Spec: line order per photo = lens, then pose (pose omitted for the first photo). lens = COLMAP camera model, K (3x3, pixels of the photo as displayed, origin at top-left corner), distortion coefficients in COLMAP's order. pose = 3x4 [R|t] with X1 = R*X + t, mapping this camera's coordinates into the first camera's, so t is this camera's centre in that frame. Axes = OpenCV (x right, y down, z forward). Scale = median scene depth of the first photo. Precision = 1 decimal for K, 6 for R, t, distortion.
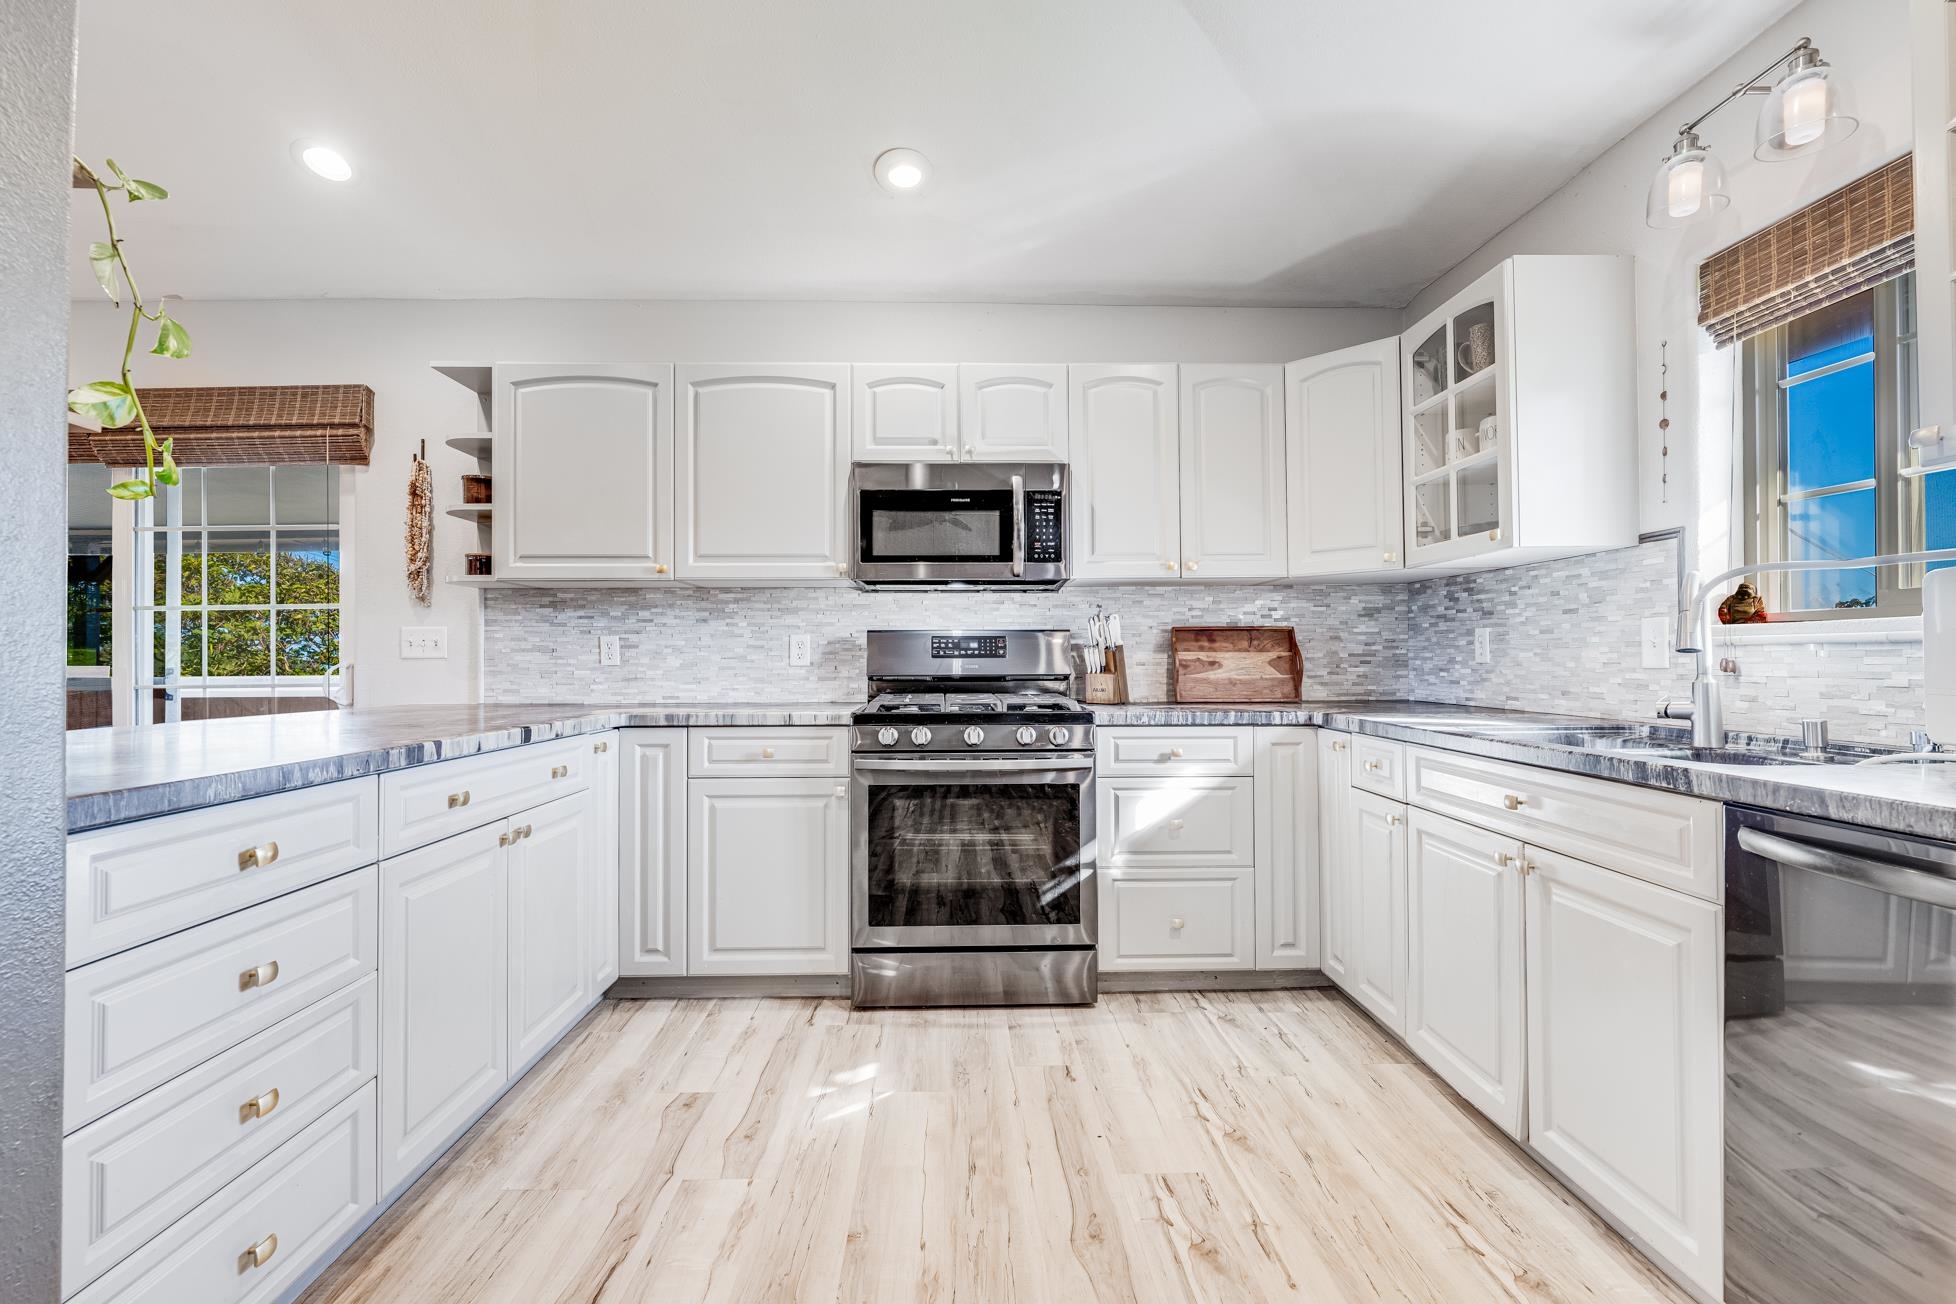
lens RADIAL K [[854.5, 0, 963.2], [0, 854.5, 649.6], [0, 0, 1]] dist [0.003173, -0.000716]
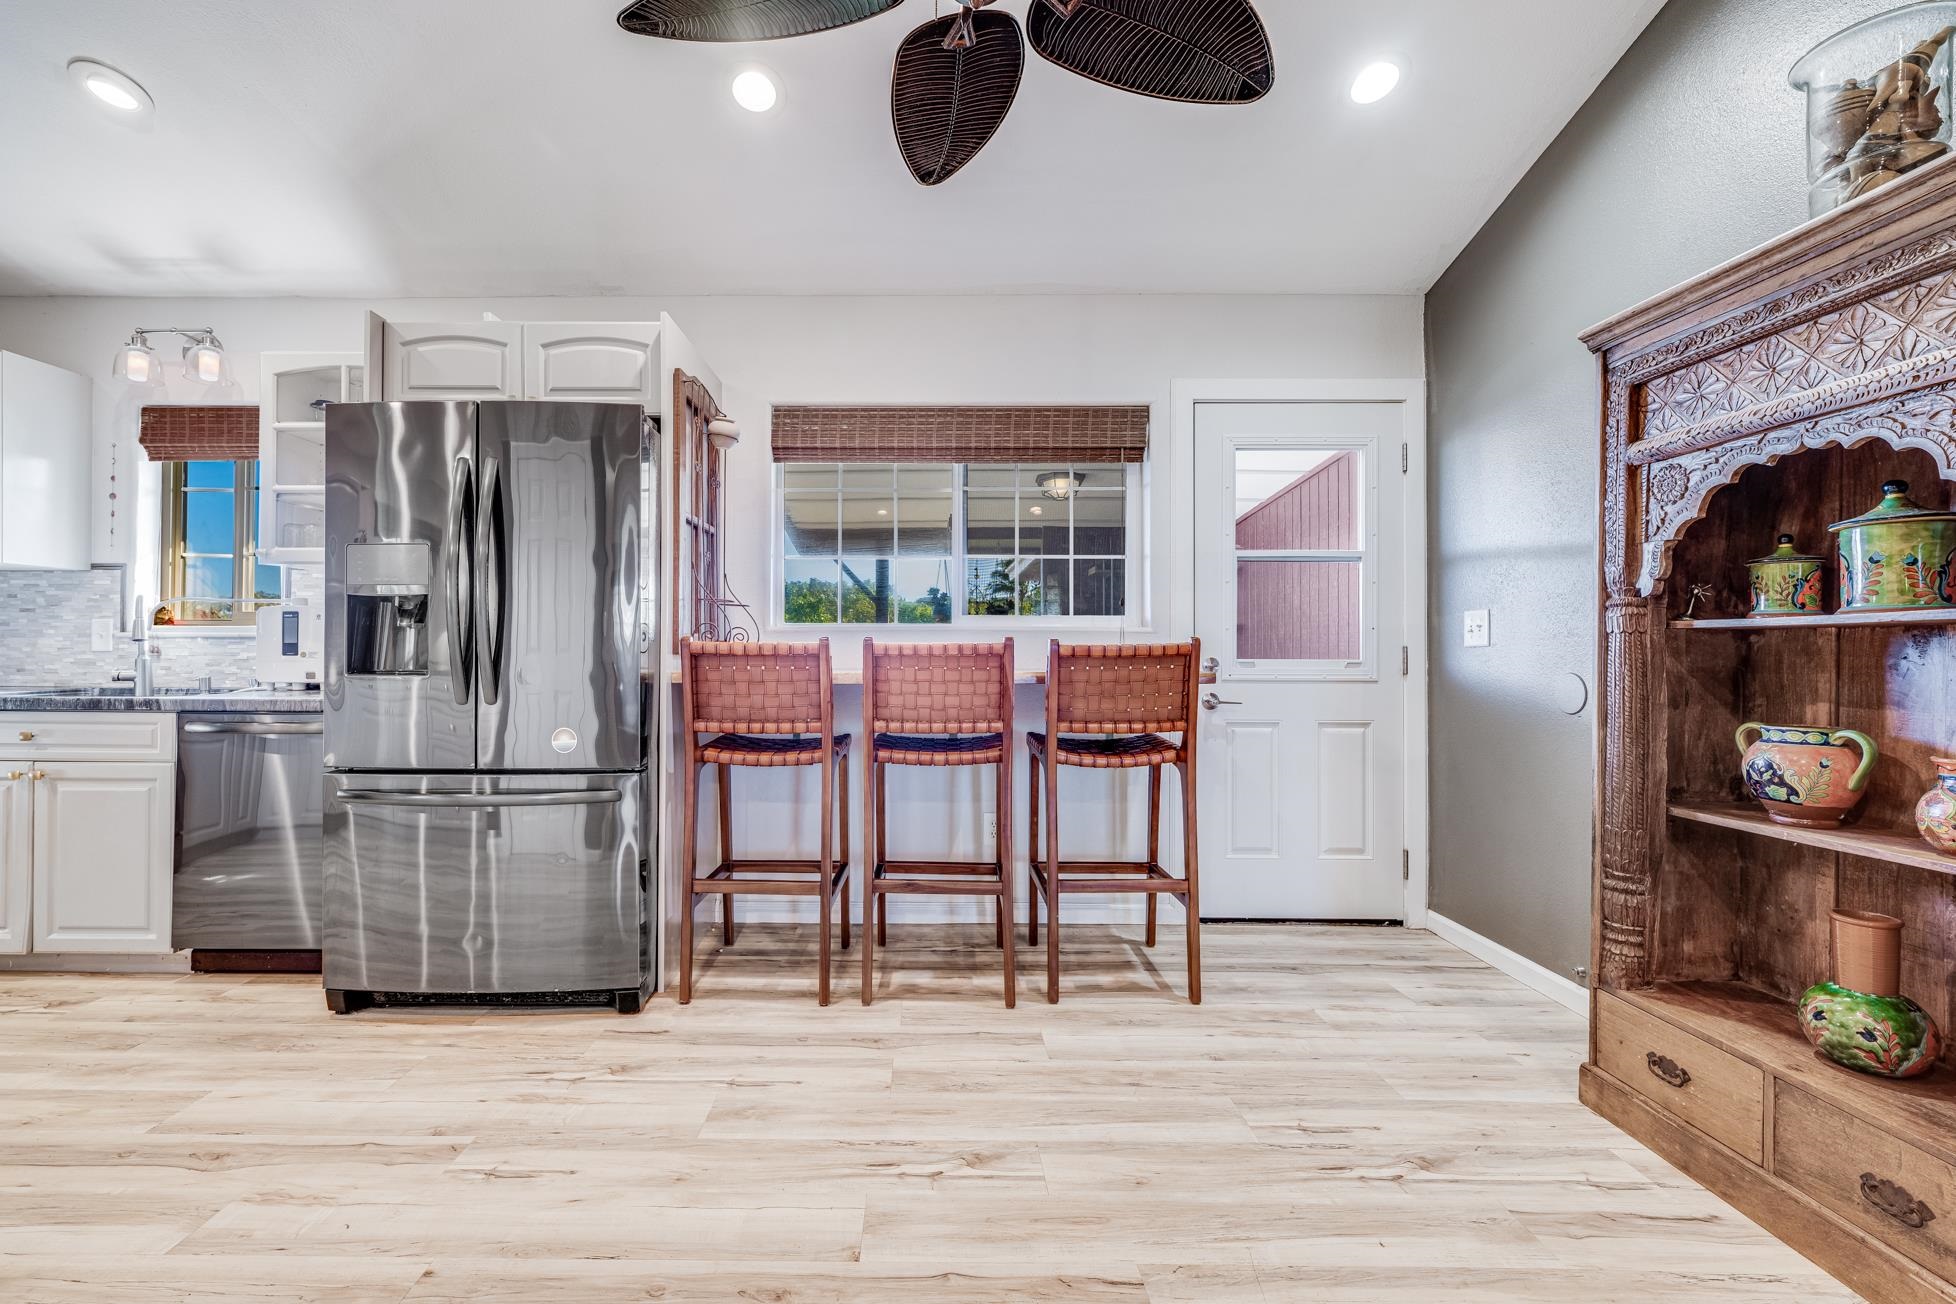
lens RADIAL K [[833.1, 0, 927.1], [0, 833.1, 637.1], [0, 0, 1]] dist [0.007760, -0.000454]
pose [[0.023453, 0.018160, 0.999560, -0.561167], [-0.015637, 0.999719, -0.017796, -0.000344], [-0.999603, -0.015213, 0.023731, -0.441136]]
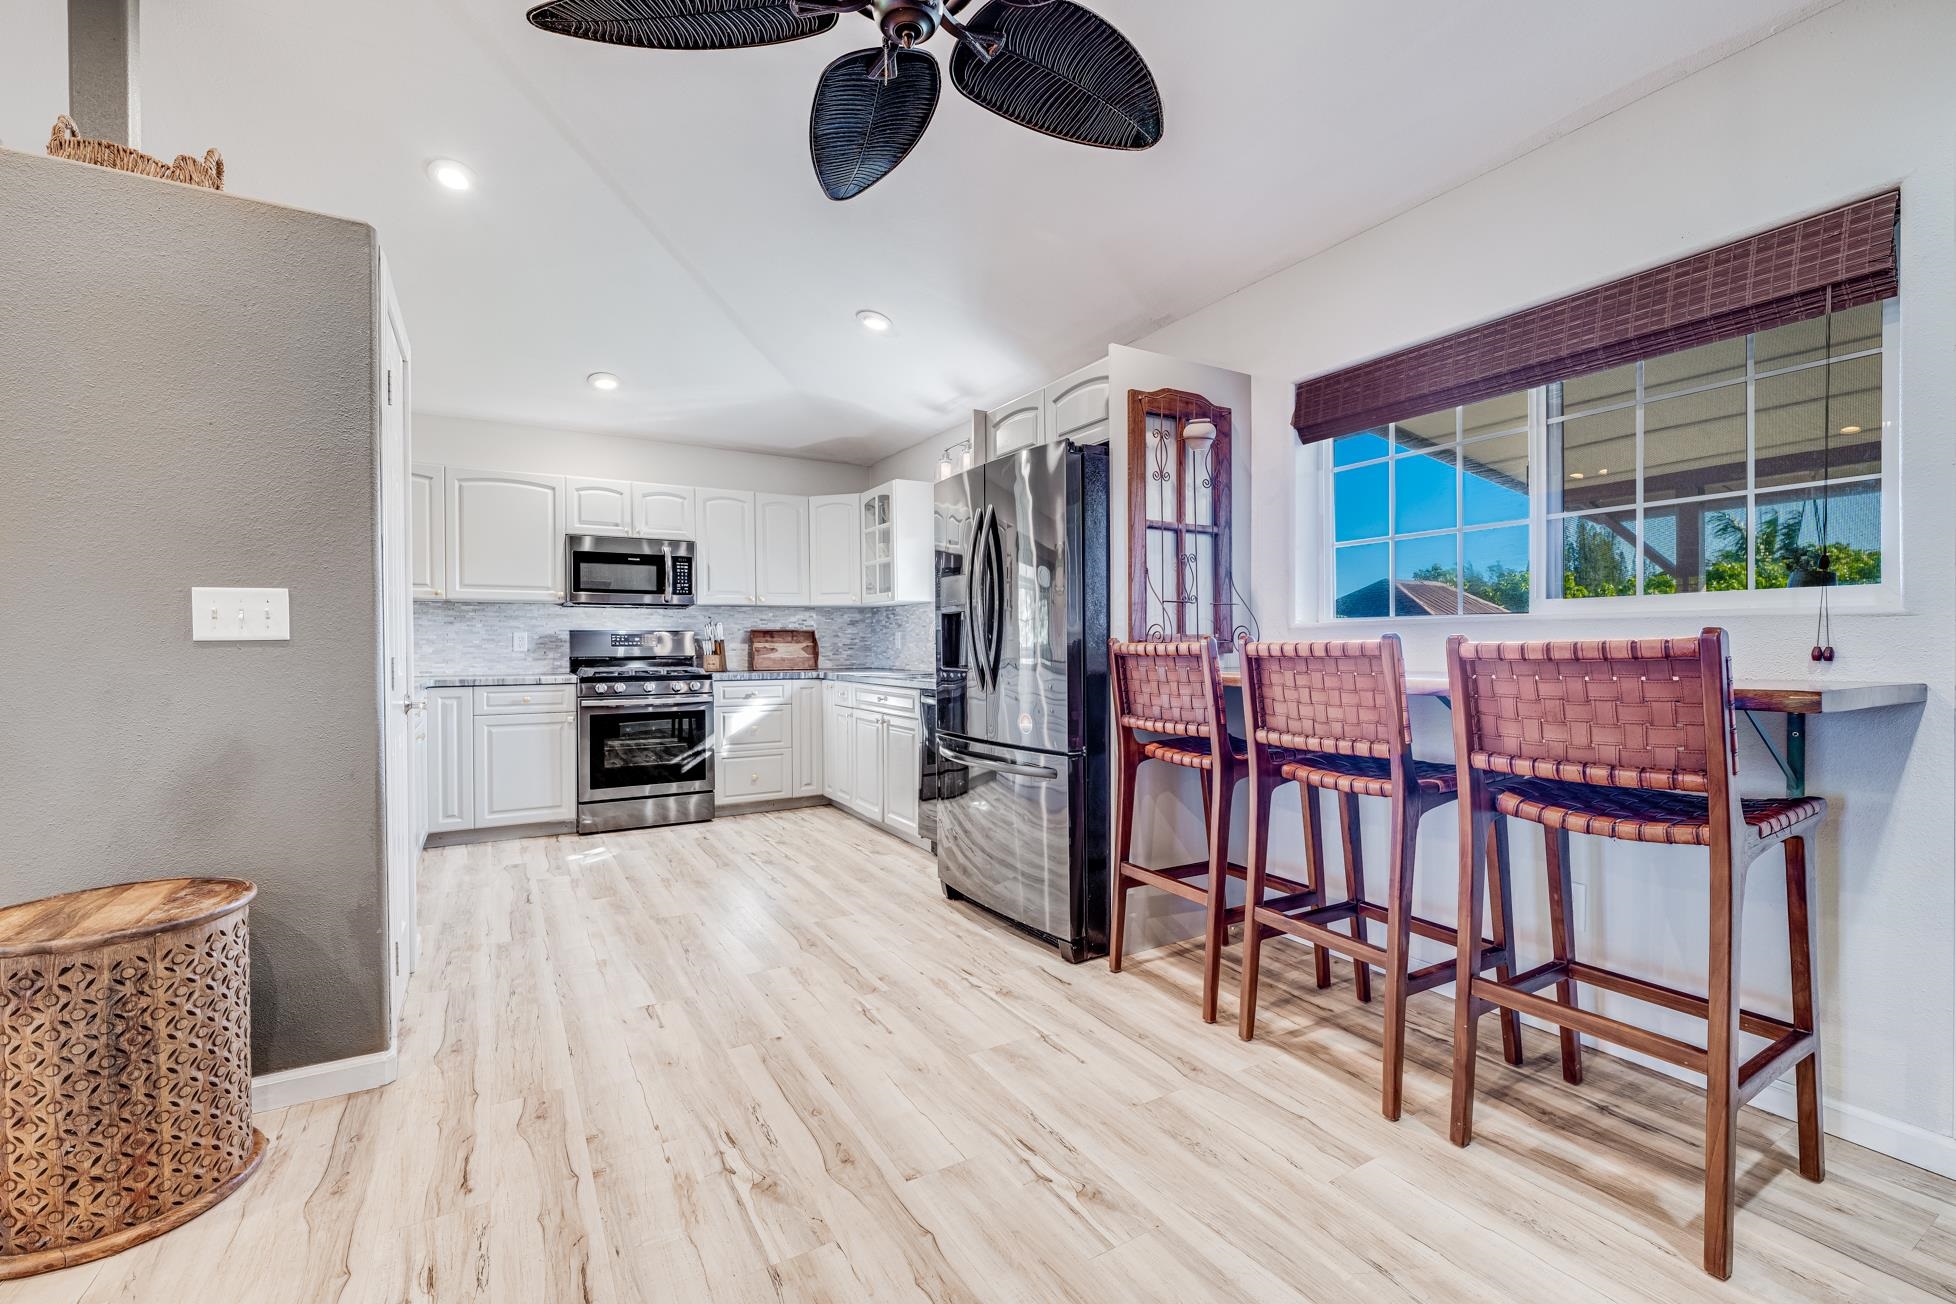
lens RADIAL K [[826.4, 0, 978.2], [0, 826.4, 647.0], [0, 0, 1]] dist [0.010886, -0.000633]
pose [[0.865327, -0.001089, 0.501207, -0.273319], [-0.005044, 0.999928, 0.010880, -0.013206], [-0.501182, -0.011943, 0.865259, -0.959831]]
